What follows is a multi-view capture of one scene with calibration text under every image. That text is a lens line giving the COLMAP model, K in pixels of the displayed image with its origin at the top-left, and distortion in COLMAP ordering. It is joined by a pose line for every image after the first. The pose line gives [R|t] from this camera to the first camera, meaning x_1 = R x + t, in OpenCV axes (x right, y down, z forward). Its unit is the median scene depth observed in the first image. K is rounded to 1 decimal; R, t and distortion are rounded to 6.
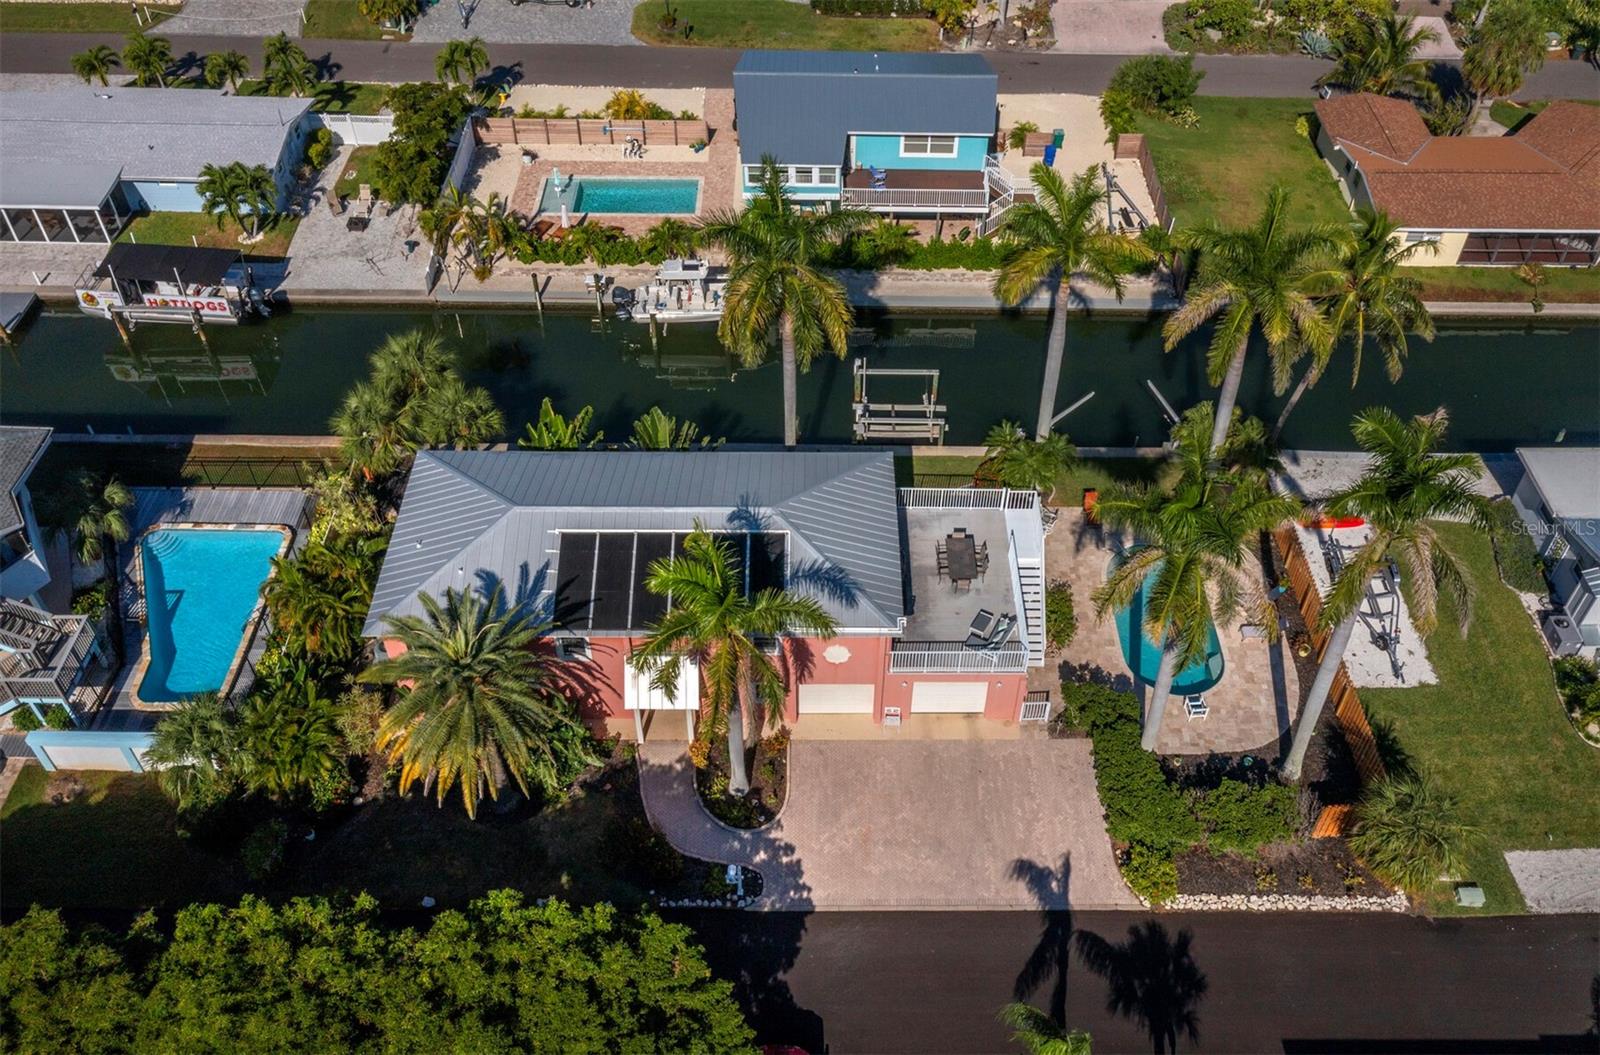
lens RADIAL K [[1340.5, 0, 828.8], [0, 1340.5, 527.8], [0, 0, 1]] dist [0.009727, -0.002736]
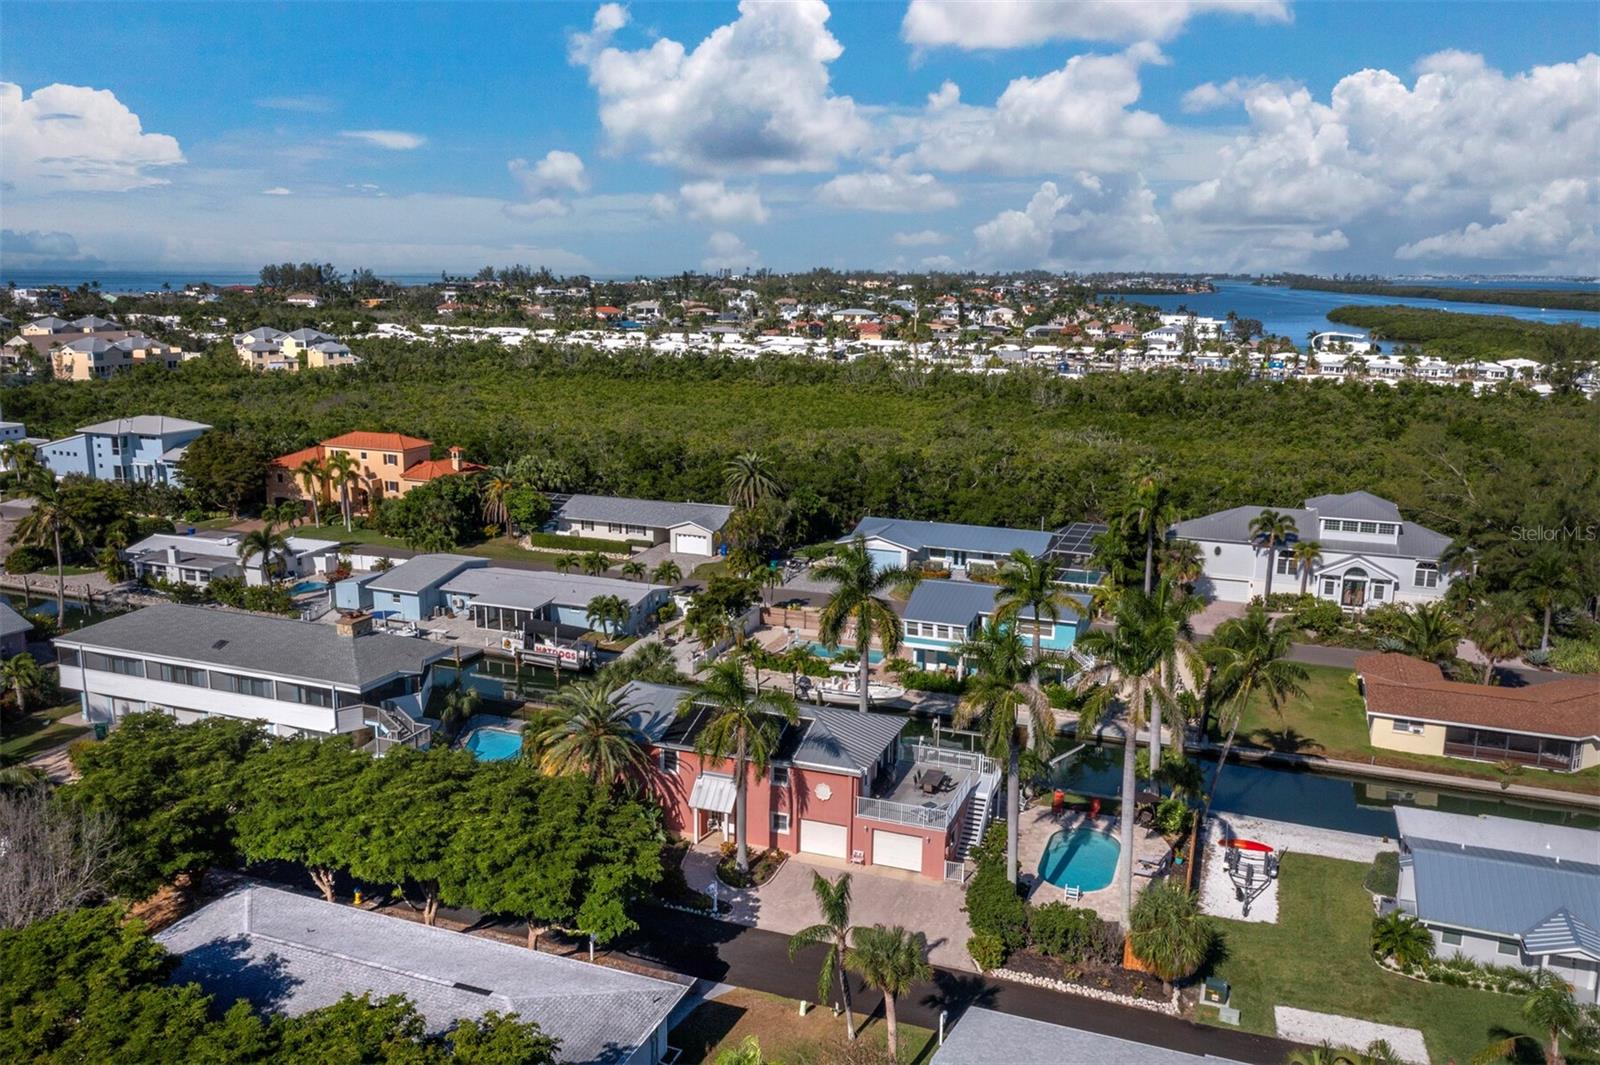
lens RADIAL K [[1264.7, 0, 799.5], [0, 1264.7, 525.6], [0, 0, 1]] dist [-0.005580, 0.023045]
pose [[0.933601, 0.062302, -0.352855, 0.466133], [-0.249252, 0.820382, -0.514632, 0.586243], [0.257414, 0.568411, 0.781439, -0.309916]]
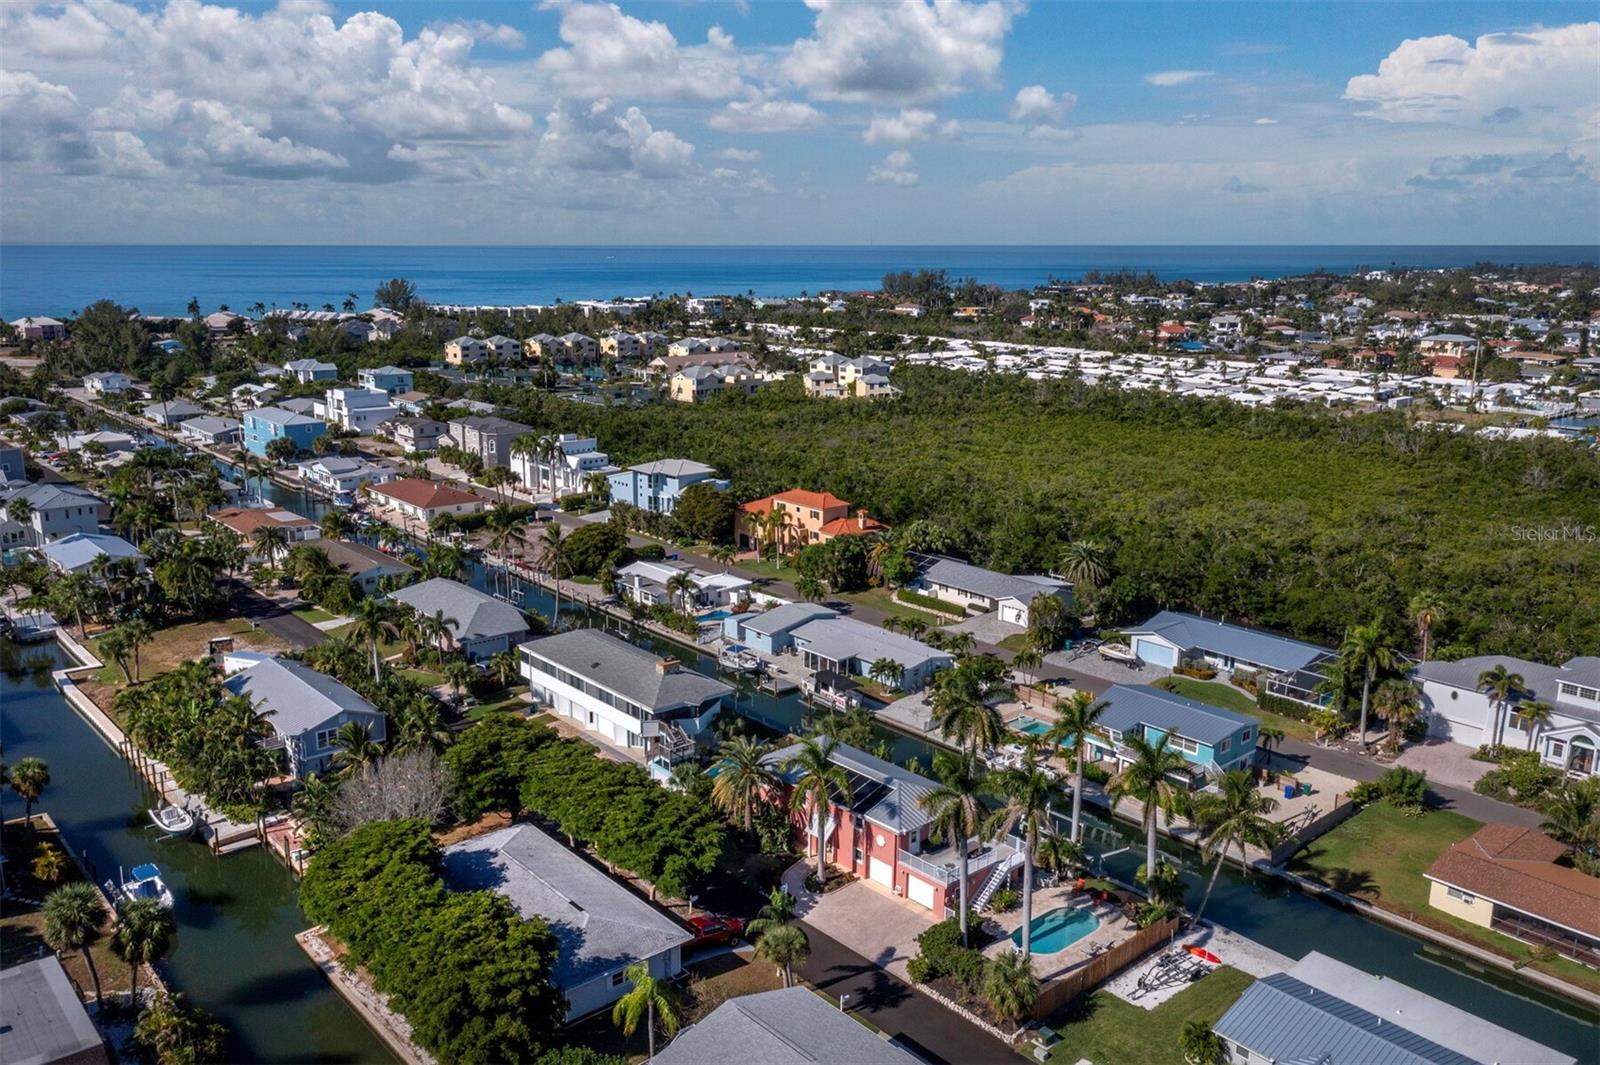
lens RADIAL K [[1264.7, 0, 799.9], [0, 1264.7, 538.4], [0, 0, 1]] dist [-0.005580, 0.023045]
pose [[0.653608, 0.157242, -0.740318, 1.367536], [-0.533218, 0.789854, -0.303001, 0.397305], [0.537099, 0.592795, 0.600099, -0.616029]]
